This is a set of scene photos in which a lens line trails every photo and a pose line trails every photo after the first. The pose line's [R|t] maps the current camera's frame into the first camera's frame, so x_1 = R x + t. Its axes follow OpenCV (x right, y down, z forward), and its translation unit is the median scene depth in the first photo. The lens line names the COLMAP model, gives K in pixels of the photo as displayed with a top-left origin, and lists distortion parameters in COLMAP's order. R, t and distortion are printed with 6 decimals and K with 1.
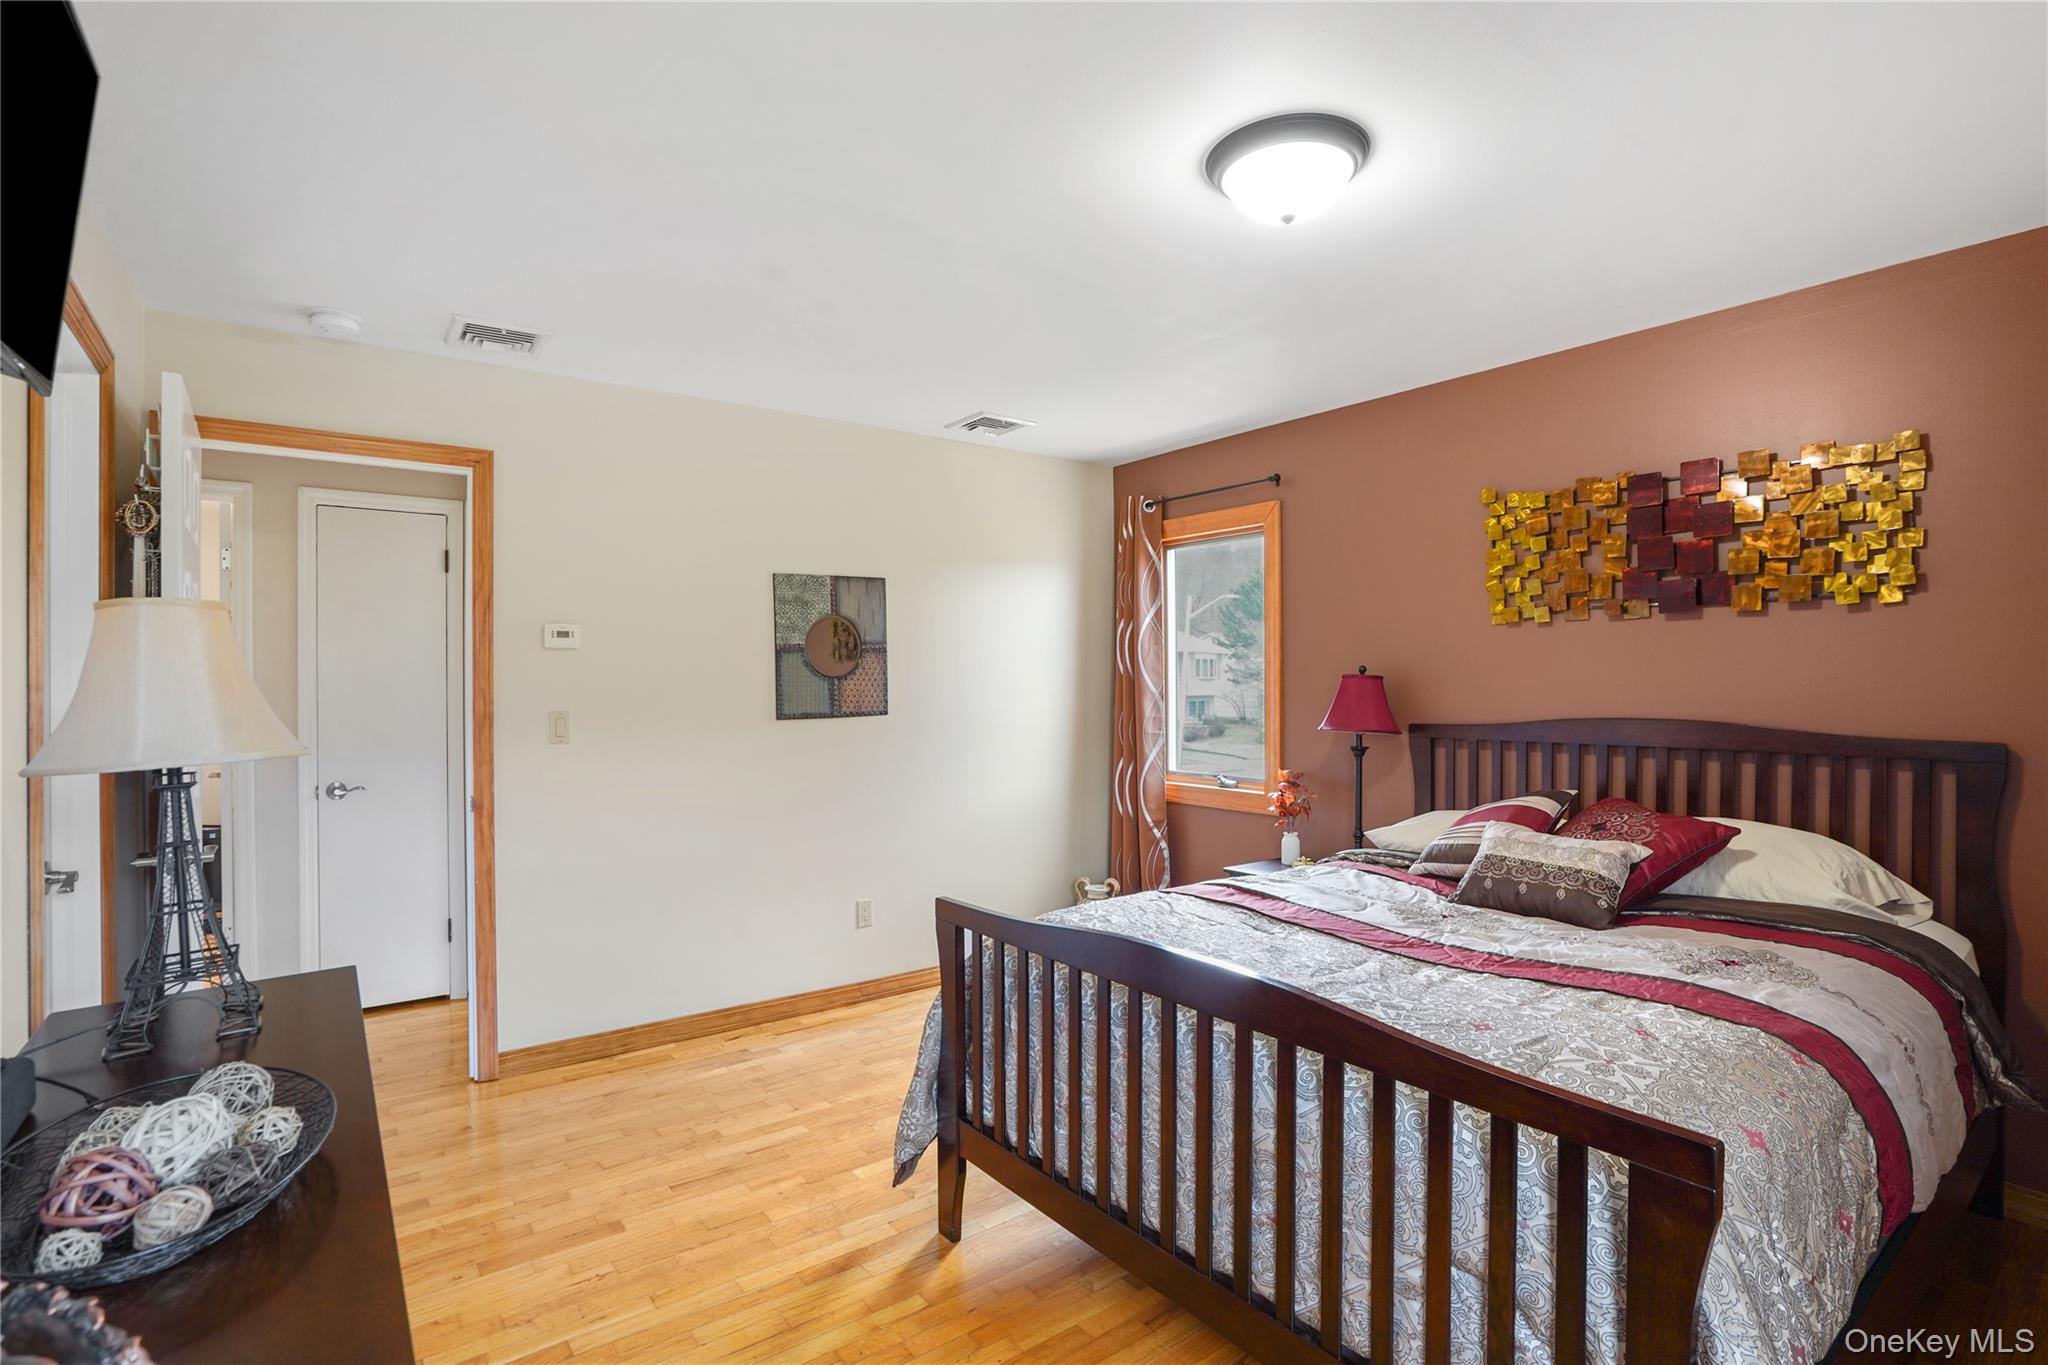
lens RADIAL K [[969.3, 0, 1057.7], [0, 969.3, 682.4], [0, 0, 1]] dist [-0.002403, -0.000233]
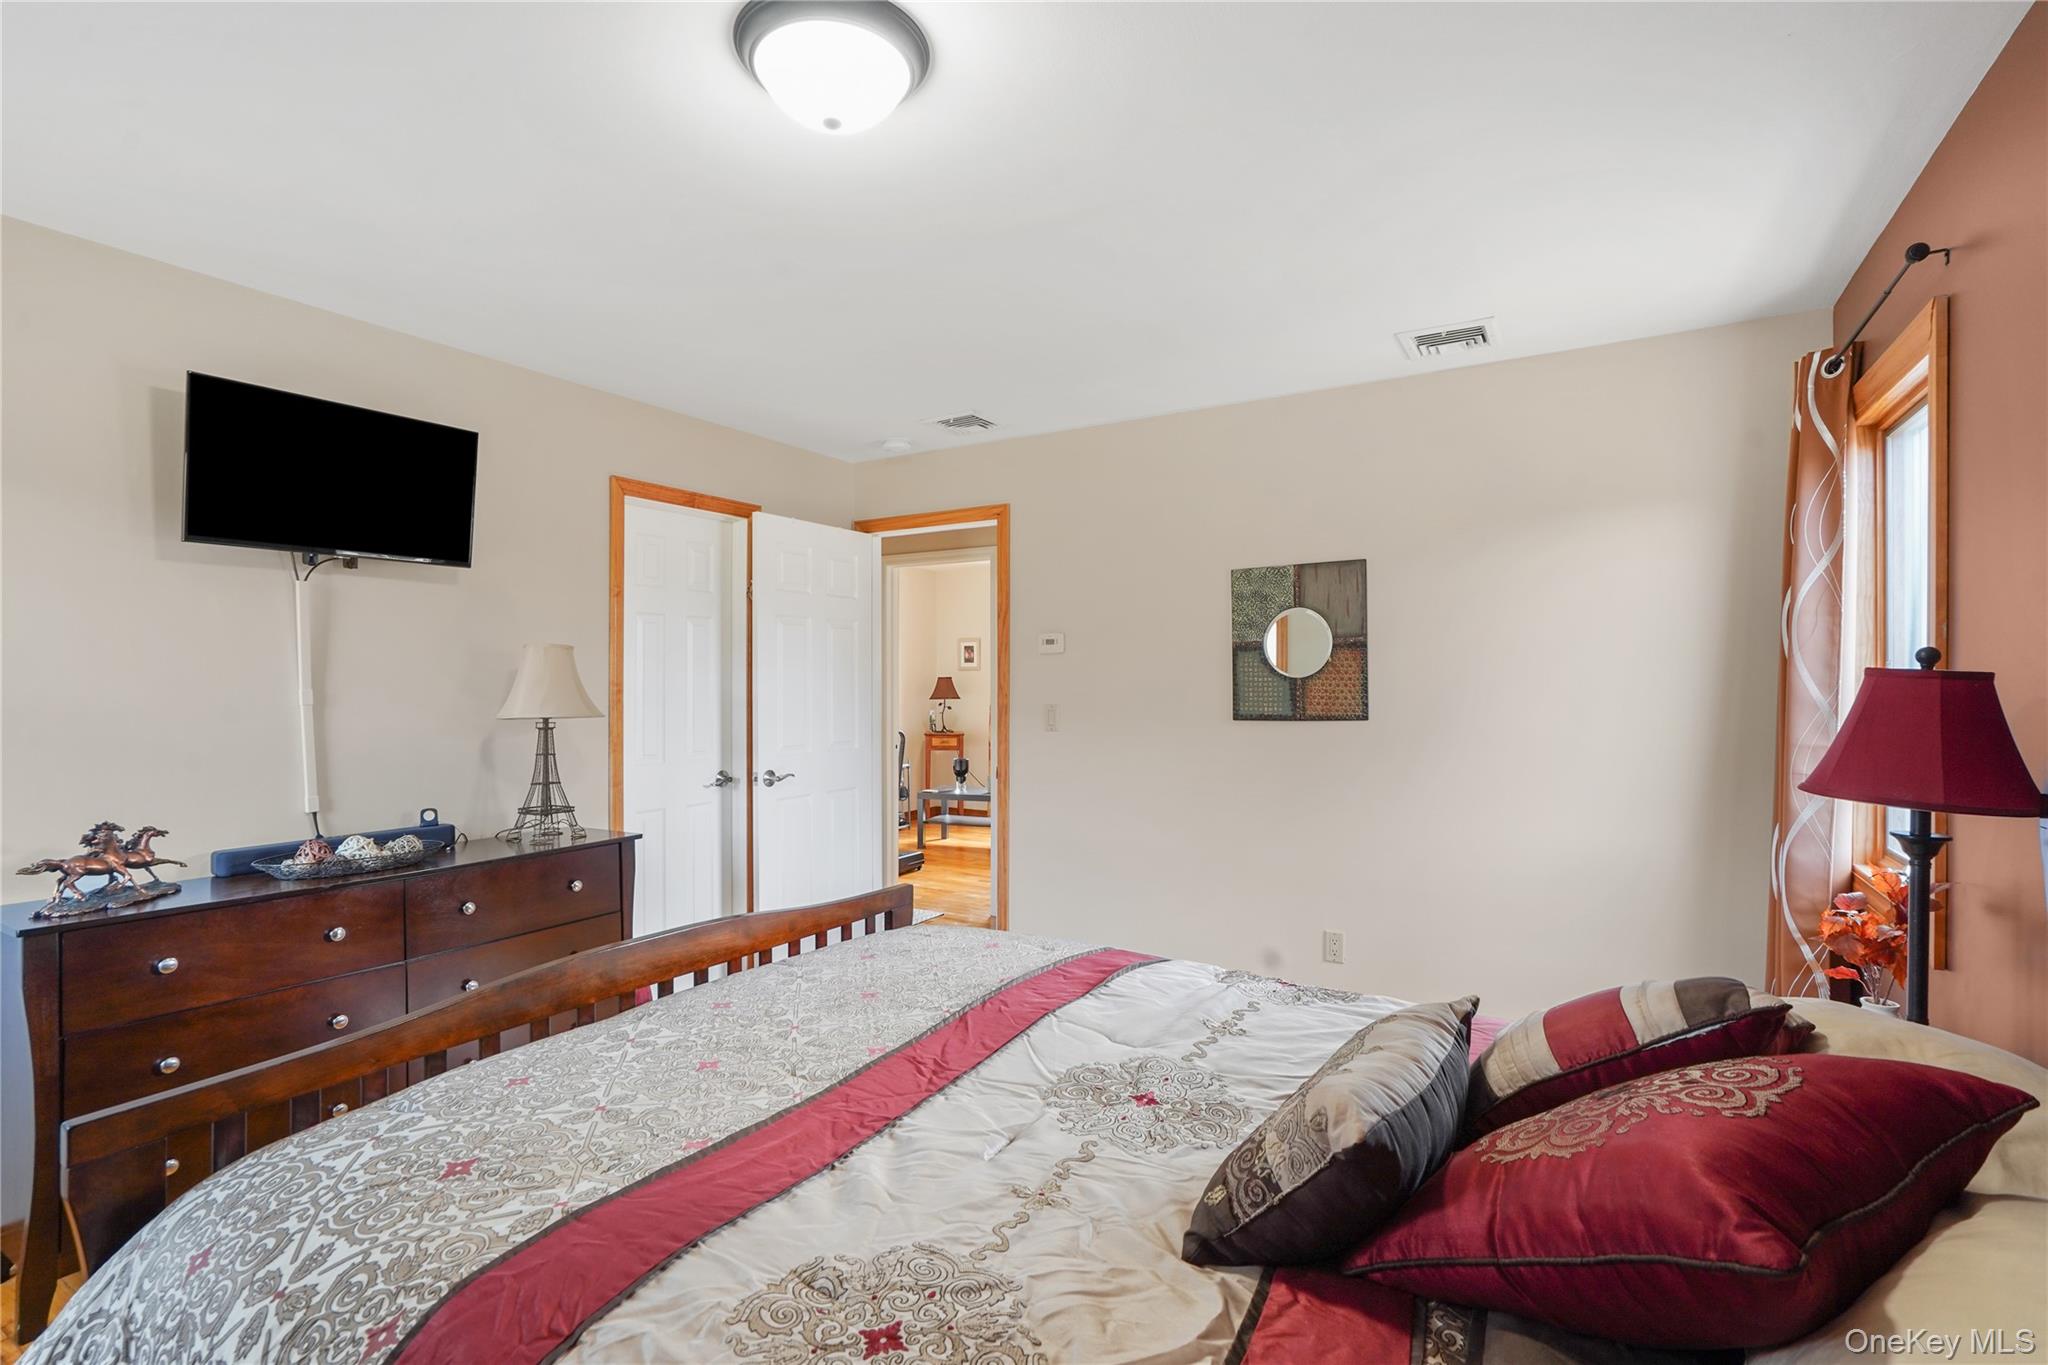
lens RADIAL K [[998.4, 0, 997.2], [0, 998.4, 678.5], [0, 0, 1]] dist [-0.003959, -0.000584]
pose [[0.355684, 0.004956, -0.934593, 0.552096], [-0.000850, 0.999987, 0.004979, -0.007694], [0.934606, -0.000976, 0.355684, 0.412226]]
